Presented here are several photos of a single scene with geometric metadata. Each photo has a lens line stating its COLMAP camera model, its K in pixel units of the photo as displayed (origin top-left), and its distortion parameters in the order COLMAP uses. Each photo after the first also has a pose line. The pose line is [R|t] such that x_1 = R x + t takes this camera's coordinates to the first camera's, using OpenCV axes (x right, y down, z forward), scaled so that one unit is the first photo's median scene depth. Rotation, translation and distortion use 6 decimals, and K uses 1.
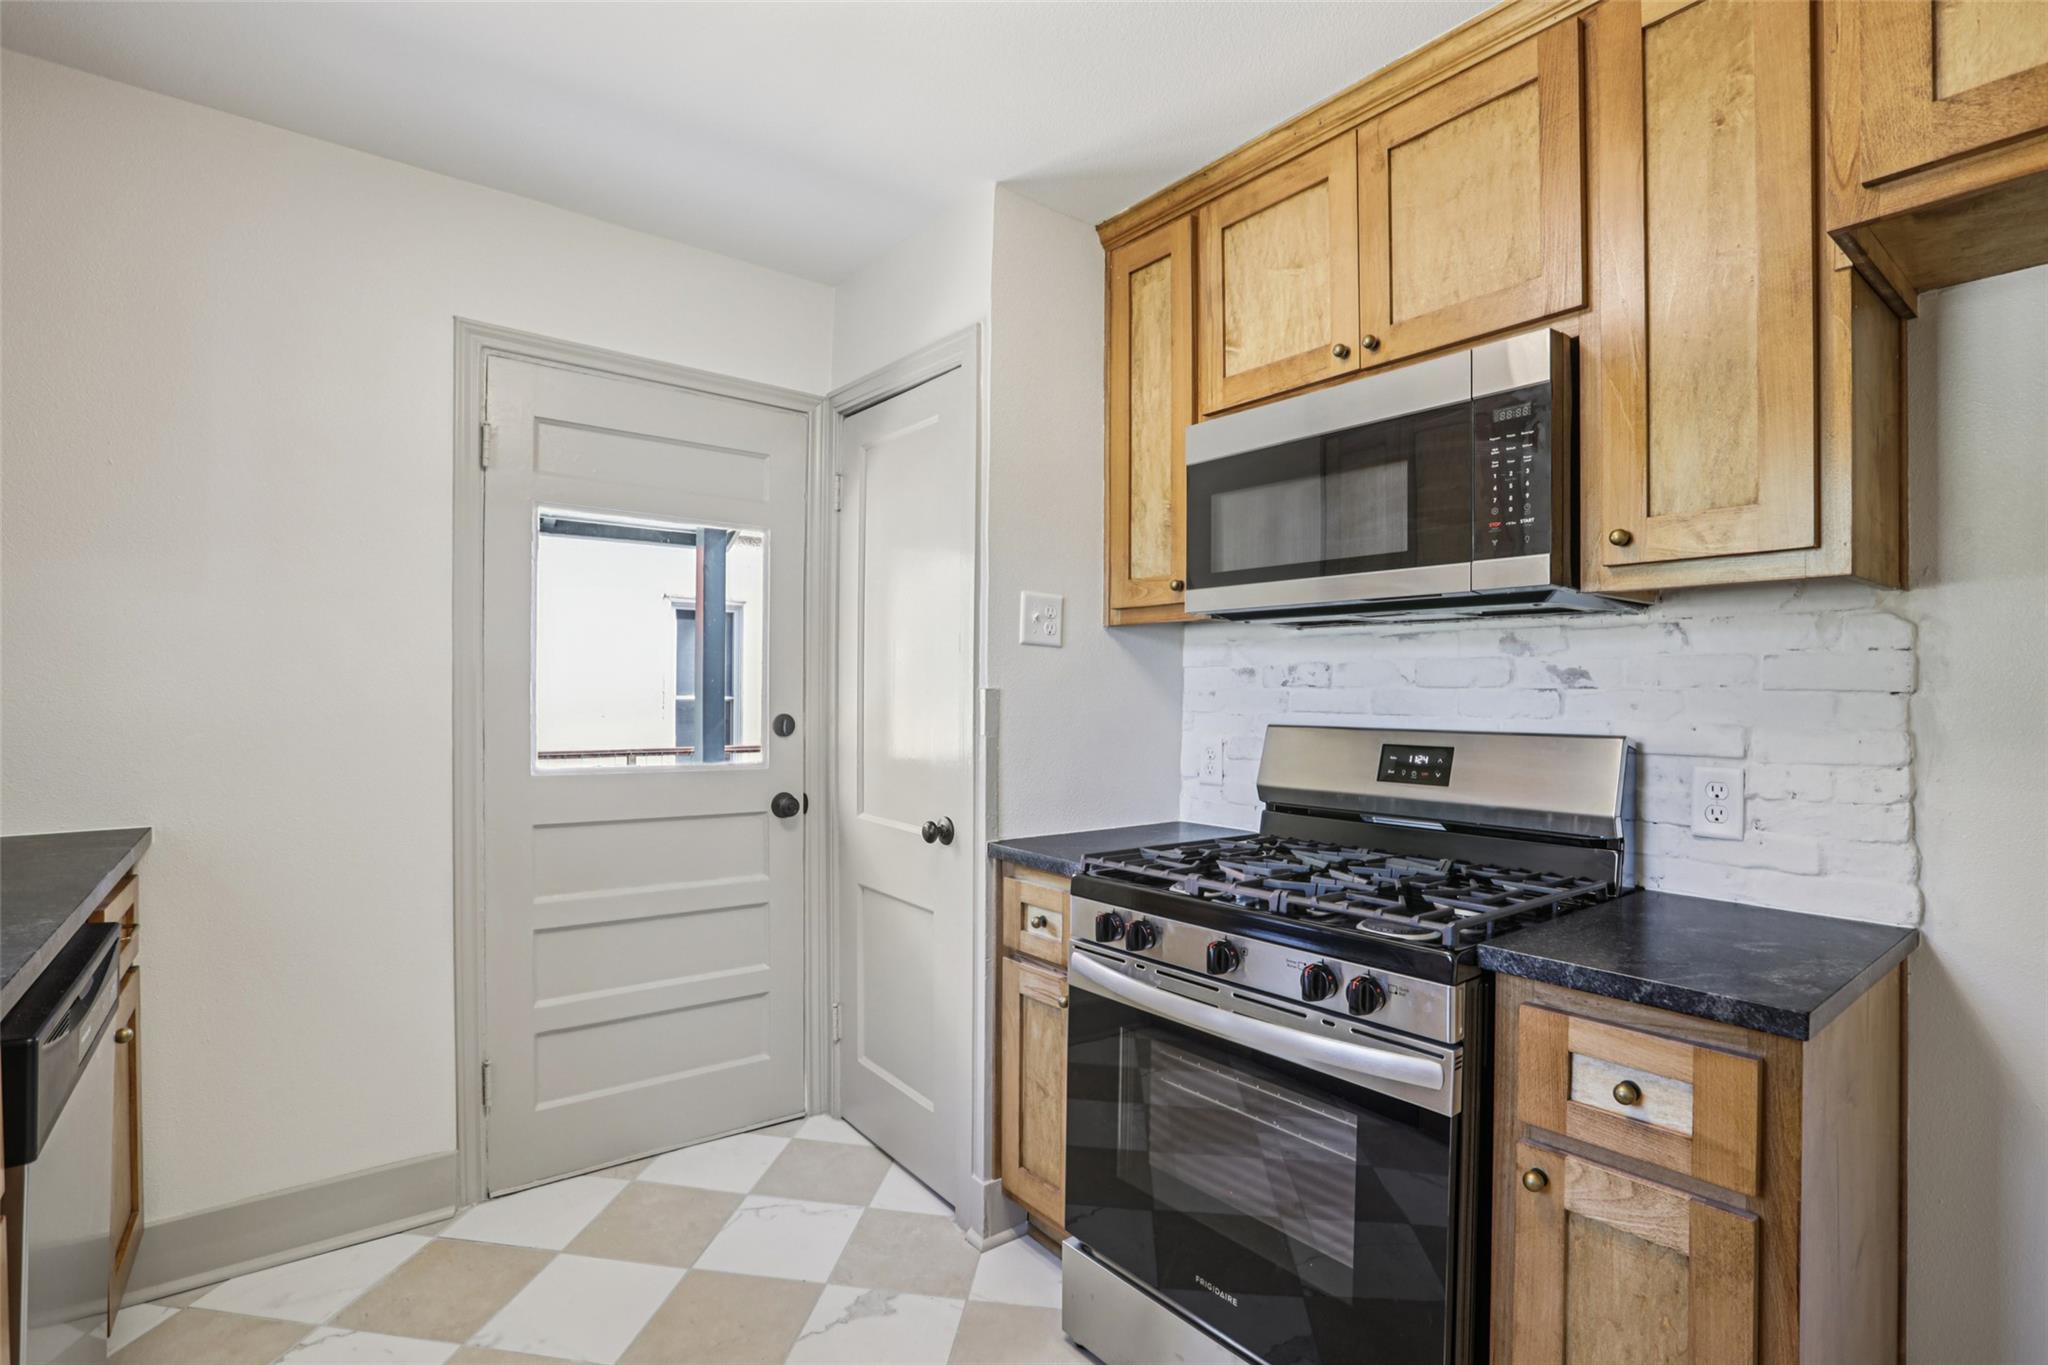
lens RADIAL K [[936.4, 0, 1037.2], [0, 936.4, 681.8], [0, 0, 1]] dist [-0.050481, 0.014359]
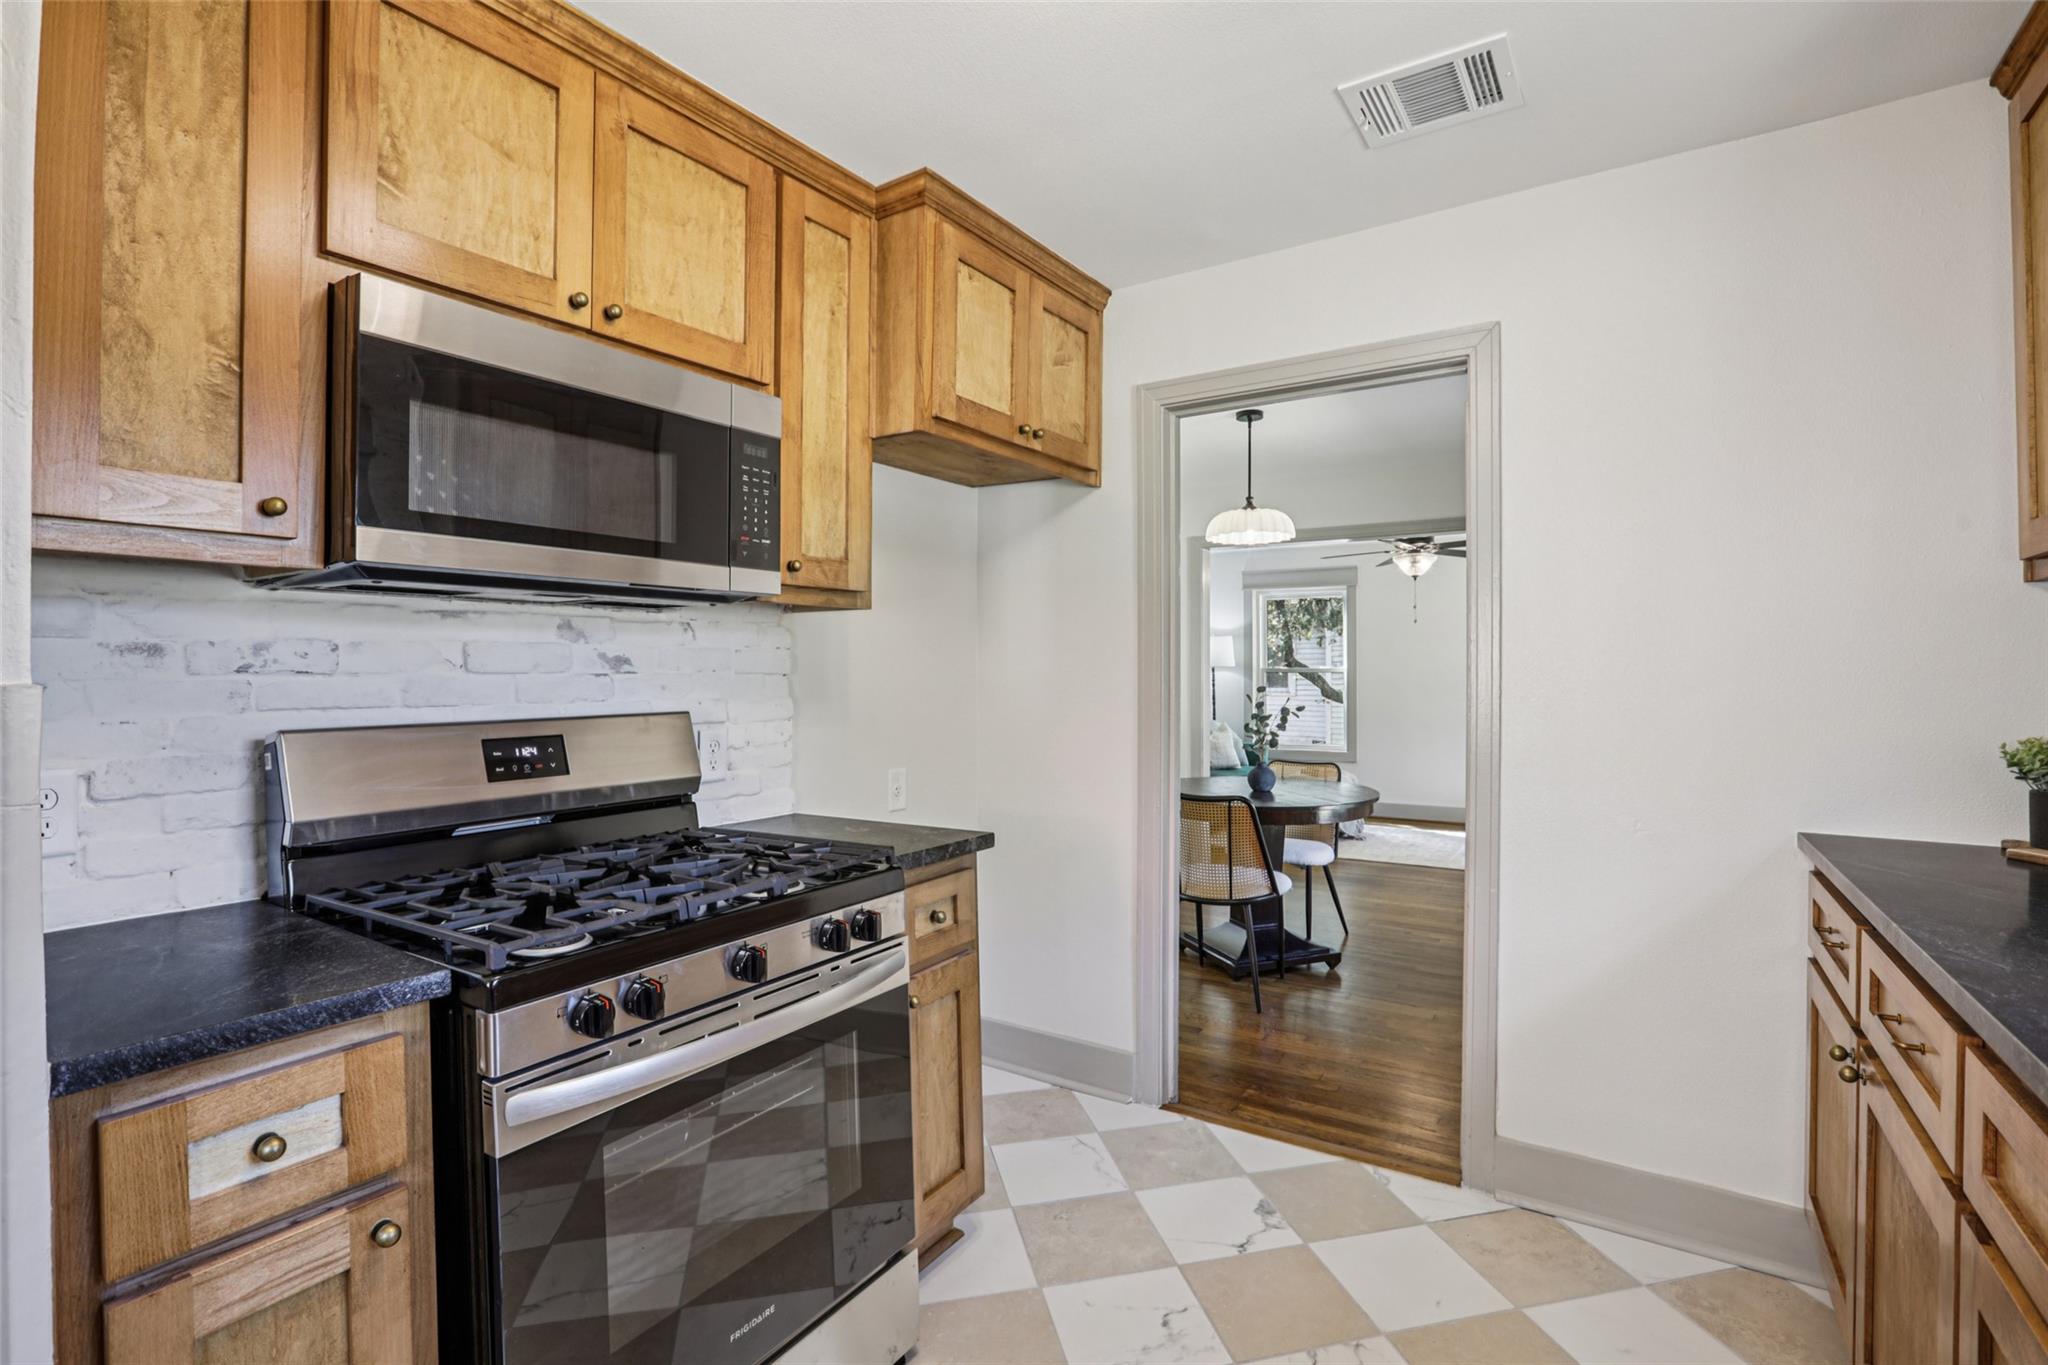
lens RADIAL K [[939.5, 0, 1021.1], [0, 939.5, 652.2], [0, 0, 1]] dist [-0.048843, 0.015630]
pose [[-0.281937, 0.010871, 0.959371, -0.635675], [-0.007939, 0.999875, -0.013663, -0.006988], [-0.959400, -0.011469, -0.281815, 0.818869]]
